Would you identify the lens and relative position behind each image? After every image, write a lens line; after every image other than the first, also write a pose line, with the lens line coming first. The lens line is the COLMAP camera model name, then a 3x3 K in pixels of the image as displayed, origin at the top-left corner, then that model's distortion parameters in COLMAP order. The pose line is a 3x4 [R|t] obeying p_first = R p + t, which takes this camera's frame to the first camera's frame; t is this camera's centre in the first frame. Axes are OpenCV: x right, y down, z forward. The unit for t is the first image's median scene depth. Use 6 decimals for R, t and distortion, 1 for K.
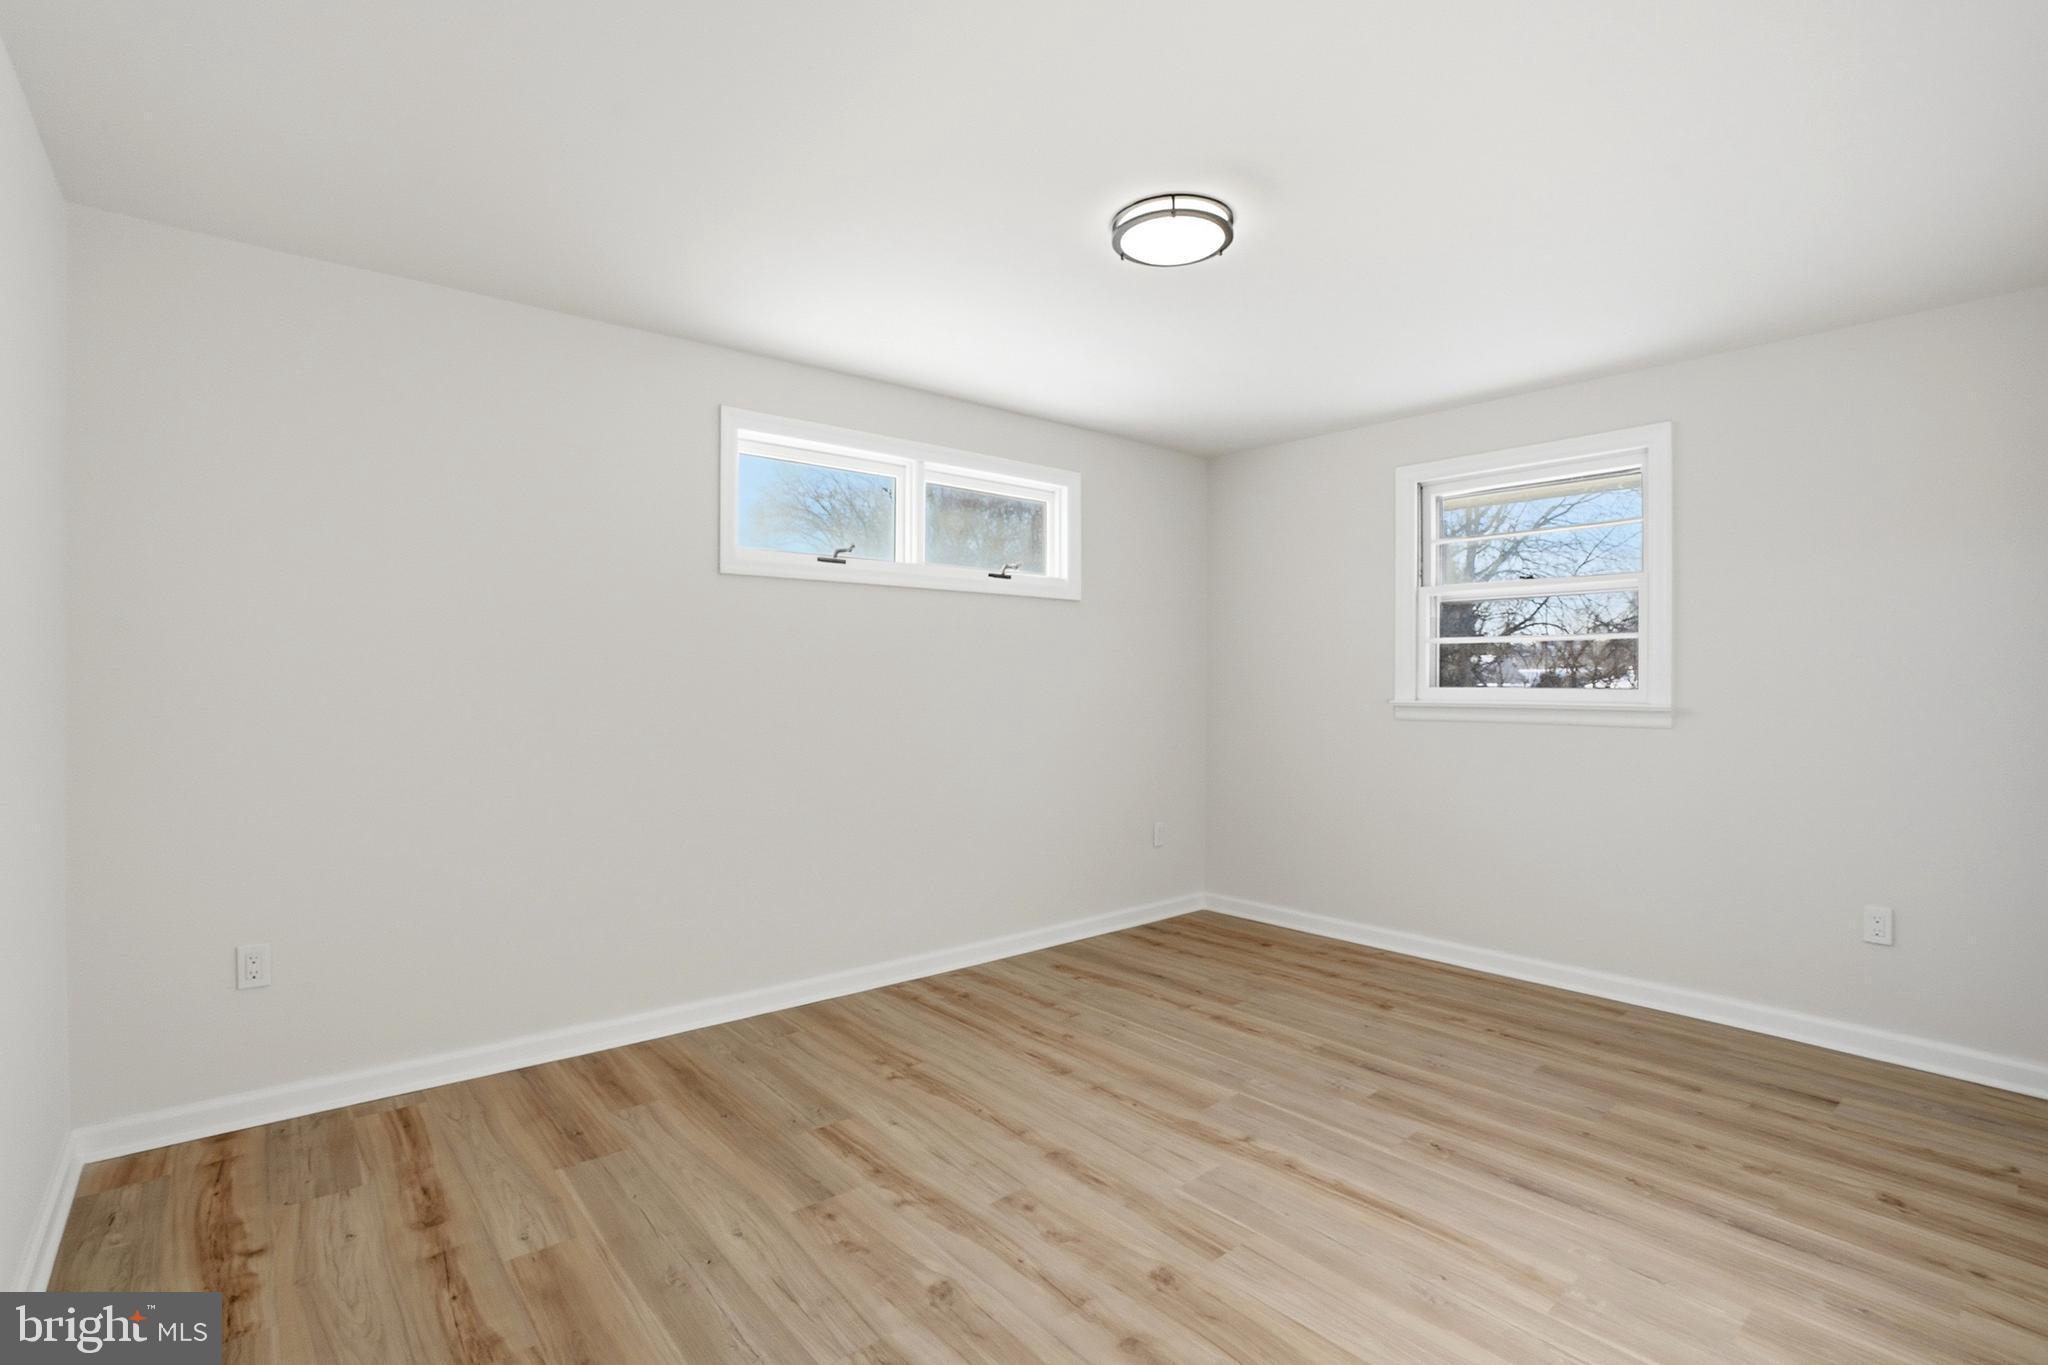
lens RADIAL K [[953.3, 0, 1003.3], [0, 953.3, 688.6], [0, 0, 1]] dist [-0.064819, 0.020573]
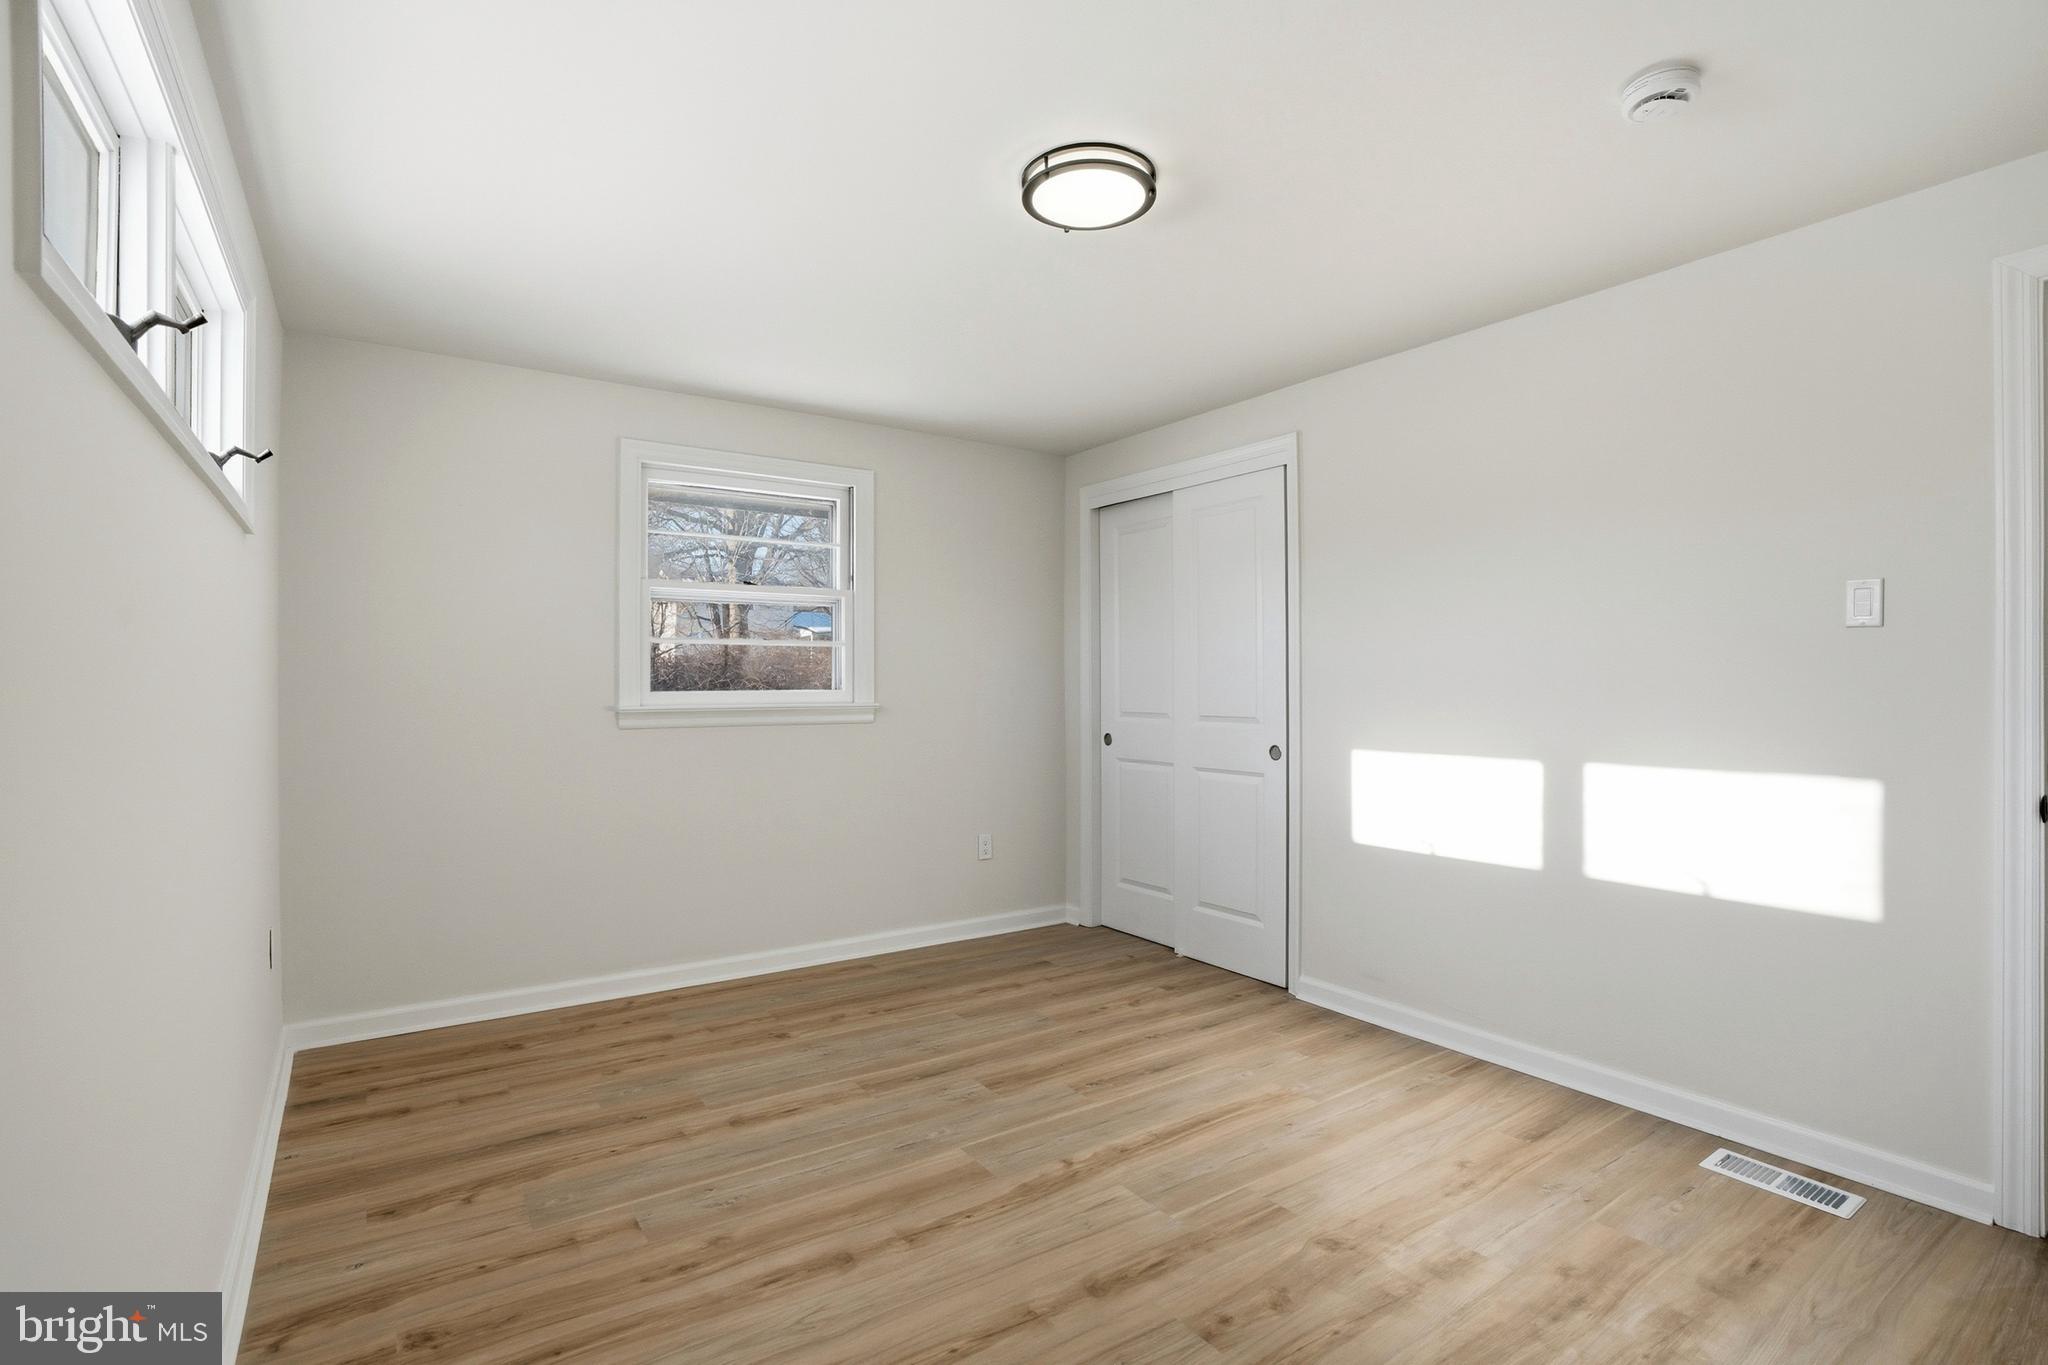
lens RADIAL K [[953.3, 0, 1013.9], [0, 953.3, 673.6], [0, 0, 1]] dist [-0.064819, 0.020573]
pose [[0.090241, 0.009725, 0.995872, -0.555804], [0.009189, 0.999902, -0.010597, -0.007225], [-0.995878, 0.010108, 0.090143, 0.758307]]
